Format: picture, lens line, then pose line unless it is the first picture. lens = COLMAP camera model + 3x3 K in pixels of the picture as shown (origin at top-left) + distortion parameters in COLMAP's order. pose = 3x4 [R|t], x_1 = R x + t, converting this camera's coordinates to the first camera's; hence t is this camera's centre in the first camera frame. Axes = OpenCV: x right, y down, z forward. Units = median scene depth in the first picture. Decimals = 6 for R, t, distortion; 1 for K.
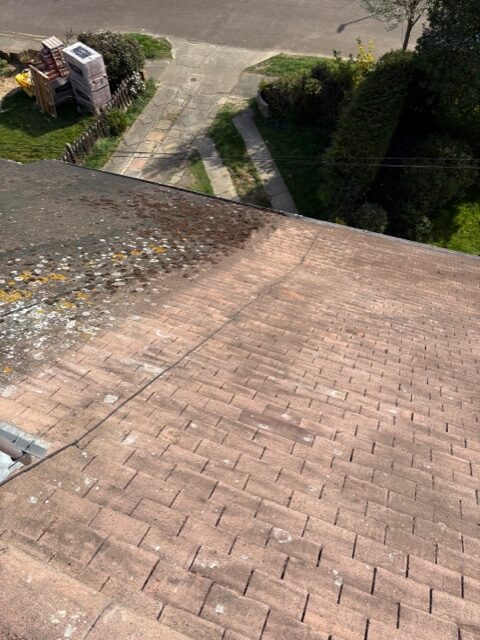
lens RADIAL K [[446.0, 0, 237.0], [0, 446.0, 339.3], [0, 0, 1]] dist [-0.002686, -0.002752]
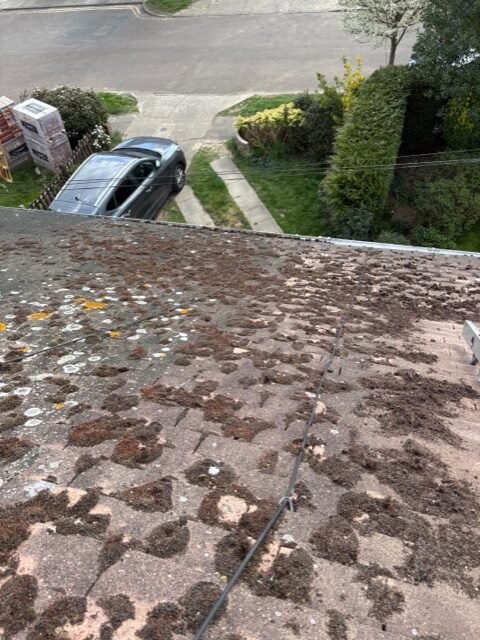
lens RADIAL K [[483.0, 0, 240.0], [0, 483.0, 320.0], [0, 0, 1]] dist [-0.003385, -0.005803]
pose [[0.994107, -0.106194, 0.021794, -0.005467], [0.108358, 0.979412, -0.170325, -0.017614], [-0.003258, 0.171682, 0.985147, 0.110410]]
